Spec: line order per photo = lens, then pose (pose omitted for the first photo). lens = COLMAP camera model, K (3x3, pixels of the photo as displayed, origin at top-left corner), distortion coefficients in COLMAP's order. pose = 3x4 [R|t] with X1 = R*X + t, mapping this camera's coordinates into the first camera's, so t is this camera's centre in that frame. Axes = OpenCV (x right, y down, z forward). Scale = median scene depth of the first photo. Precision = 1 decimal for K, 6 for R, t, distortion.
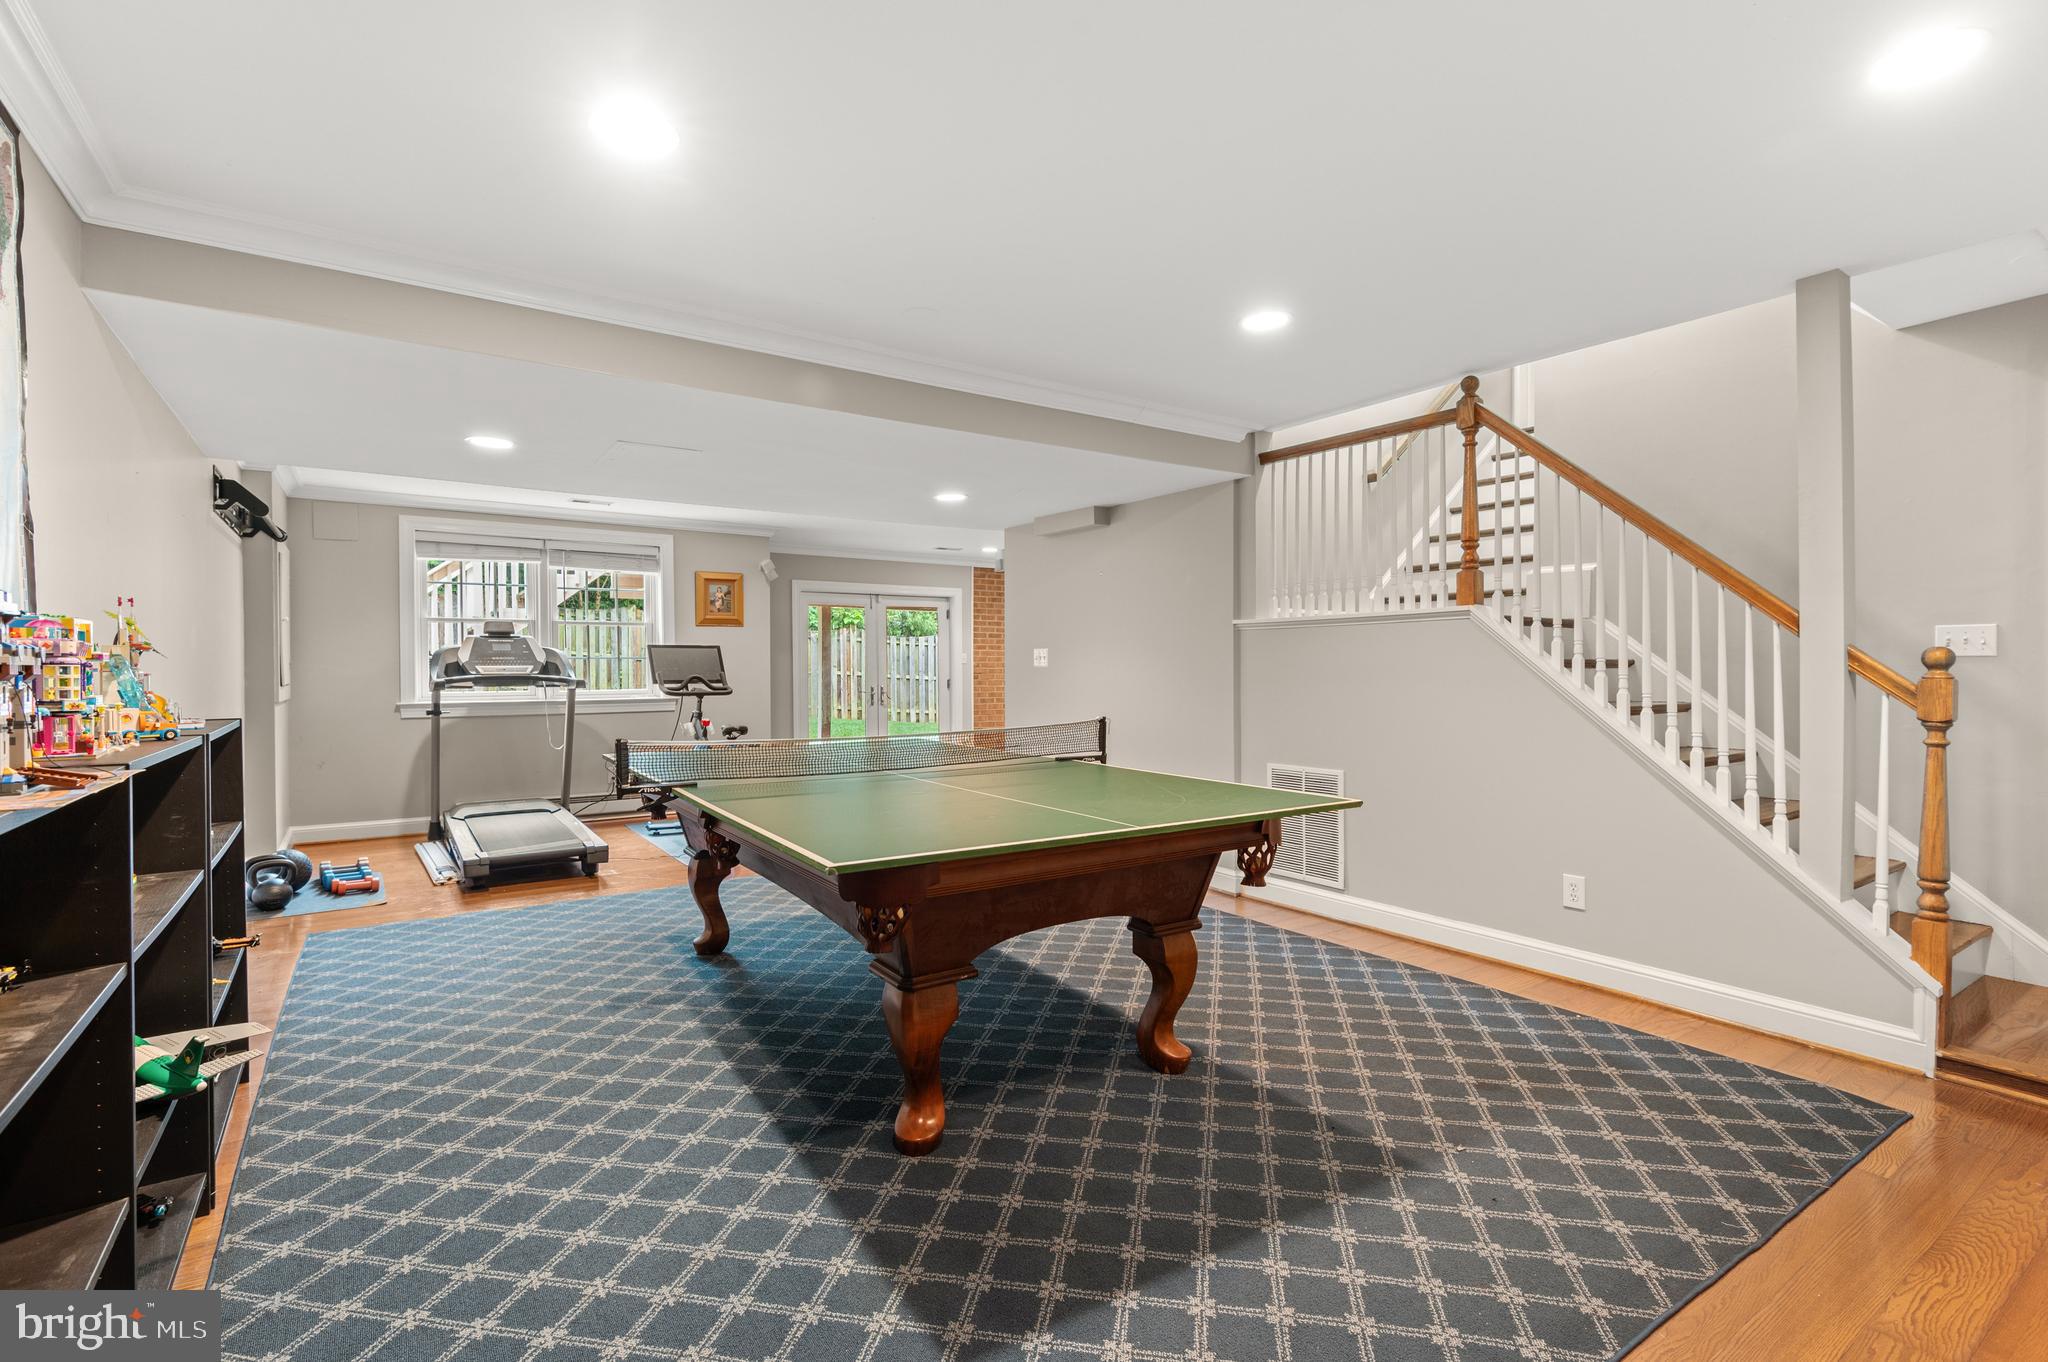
lens RADIAL K [[953.4, 0, 1019.5], [0, 953.4, 670.0], [0, 0, 1]] dist [-0.009658, -0.001133]
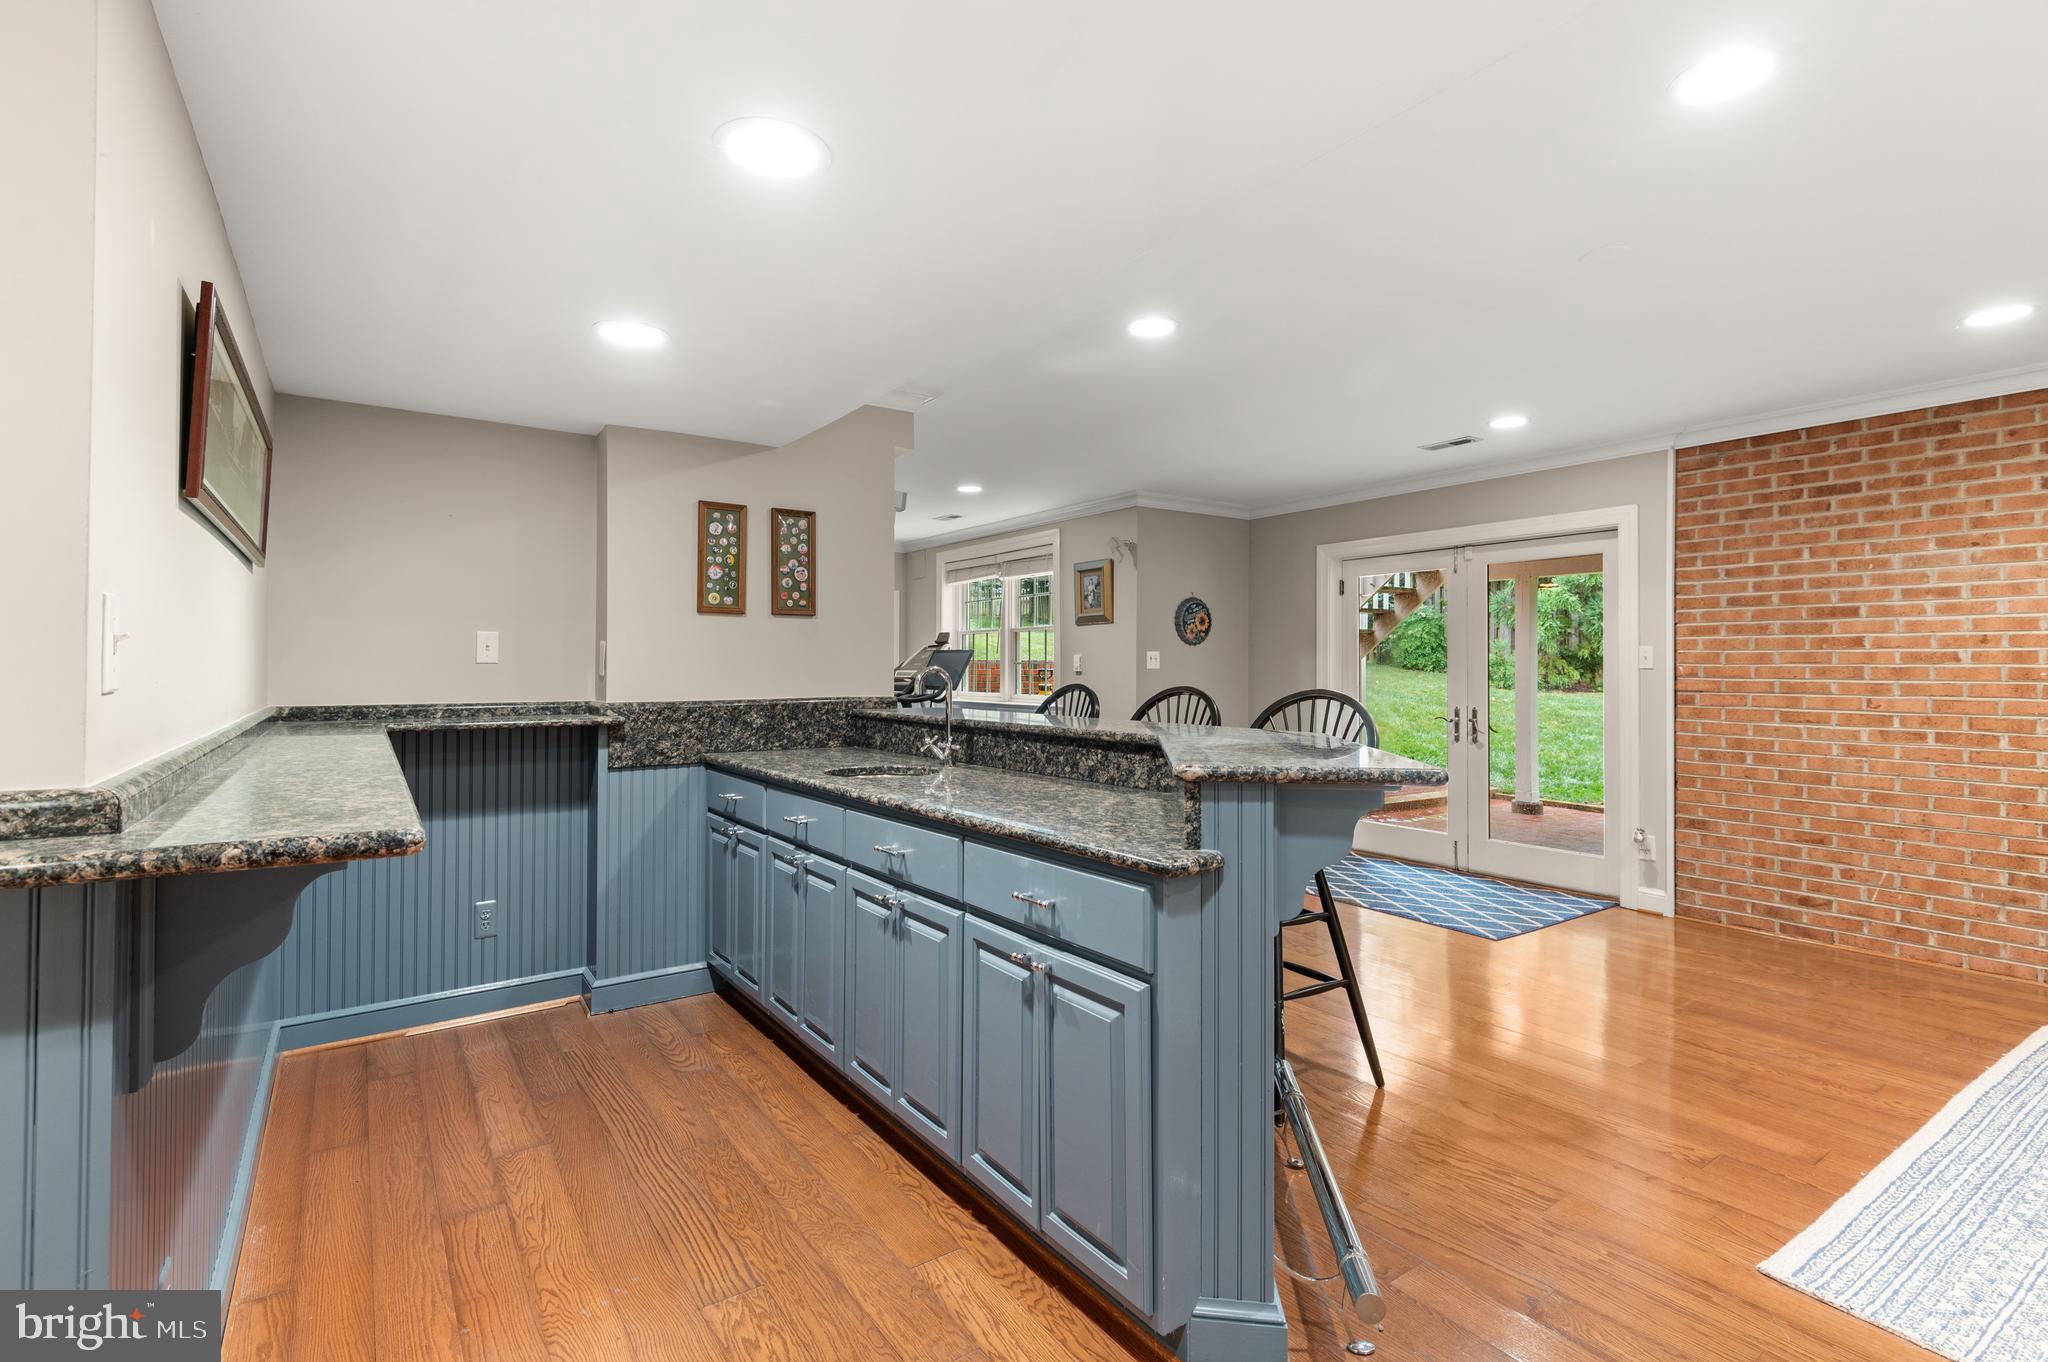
lens RADIAL K [[953.4, 0, 1015.6], [0, 953.4, 676.4], [0, 0, 1]] dist [-0.009658, -0.001133]
pose [[-0.001531, -0.005717, -0.999982, 0.196827], [-0.013431, 0.999894, -0.005696, 0.001820], [0.999909, 0.013422, -0.001607, 0.351953]]
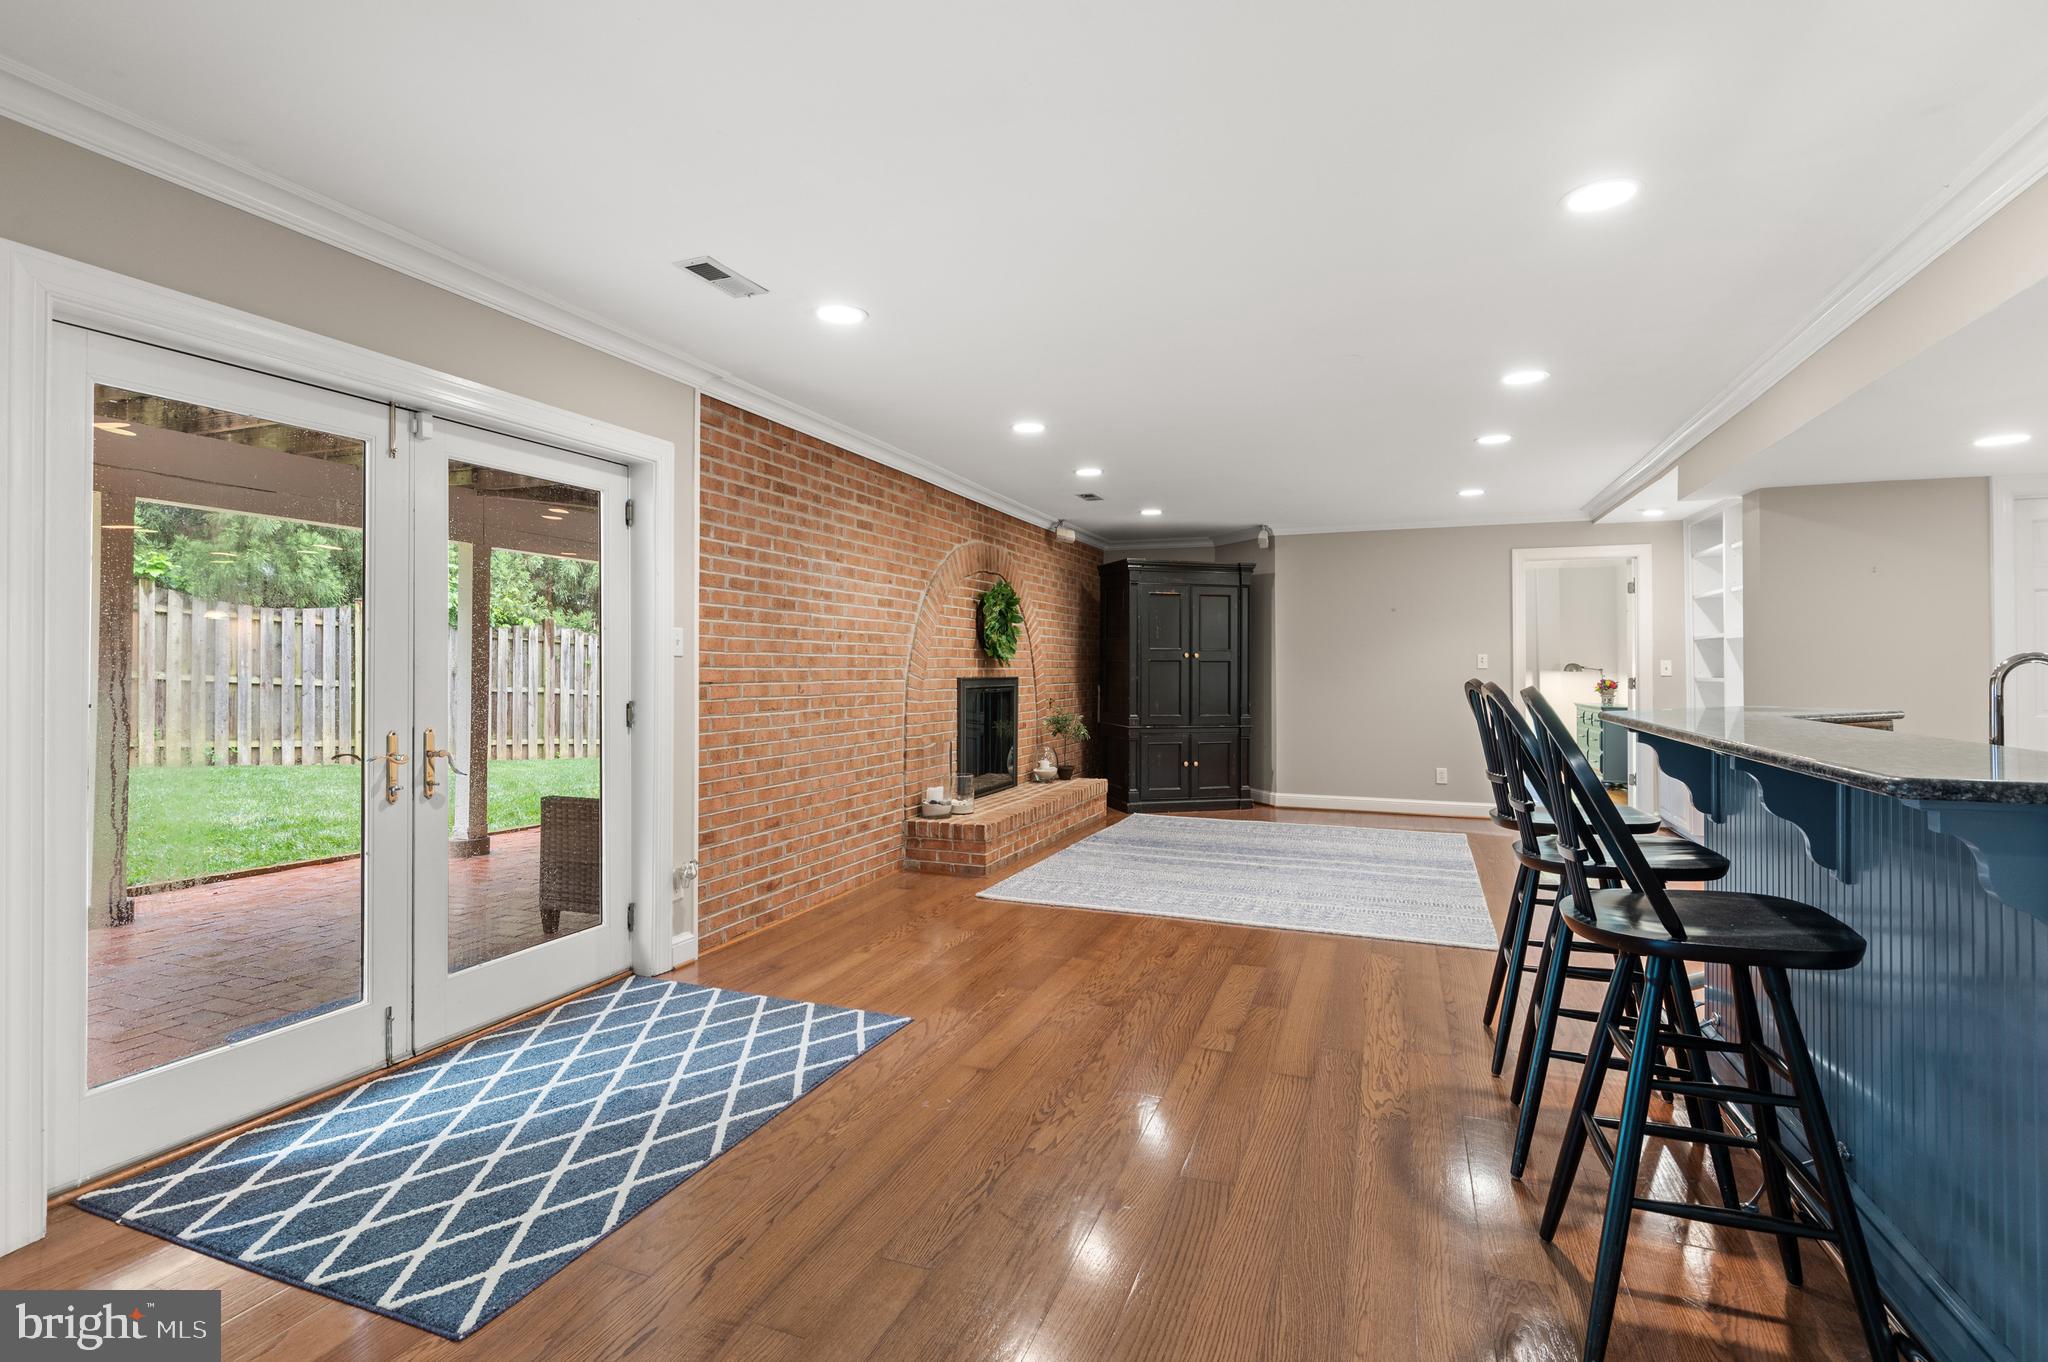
lens RADIAL K [[953.4, 0, 1040.1], [0, 953.4, 651.6], [0, 0, 1]] dist [-0.009658, -0.001133]
pose [[0.816264, 0.003181, 0.577671, -0.076716], [0.004315, 0.999923, -0.011603, -0.001846], [-0.577663, 0.011964, 0.816187, 0.317665]]
